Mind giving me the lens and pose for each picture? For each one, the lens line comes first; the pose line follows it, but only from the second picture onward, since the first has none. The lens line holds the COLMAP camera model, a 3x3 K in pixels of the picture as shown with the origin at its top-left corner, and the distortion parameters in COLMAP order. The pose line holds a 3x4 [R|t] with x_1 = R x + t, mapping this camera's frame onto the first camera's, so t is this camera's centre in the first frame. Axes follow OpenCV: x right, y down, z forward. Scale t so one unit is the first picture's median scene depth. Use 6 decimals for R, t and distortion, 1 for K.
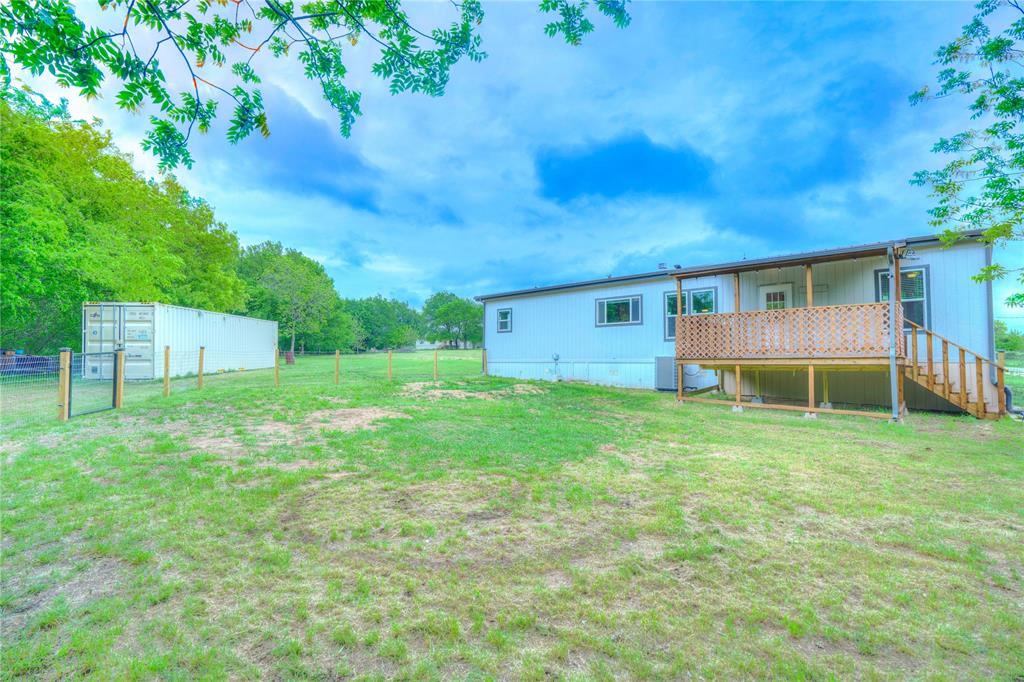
lens RADIAL K [[473.2, 0, 509.3], [0, 473.2, 342.6], [0, 0, 1]] dist [-0.077192, 0.030011]
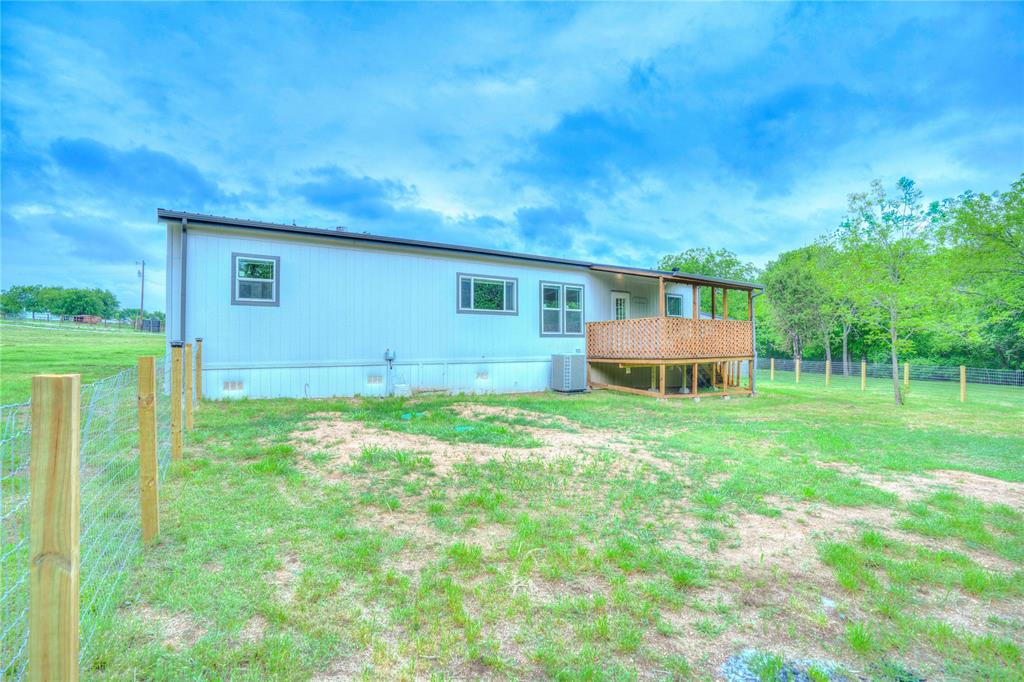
lens RADIAL K [[473.2, 0, 509.3], [0, 473.2, 342.6], [0, 0, 1]] dist [-0.077192, 0.030011]
pose [[0.203338, 0.004167, 0.979100, -0.526499], [-0.031409, 0.999504, 0.002270, 0.008422], [-0.978605, -0.031214, 0.203368, 0.828652]]
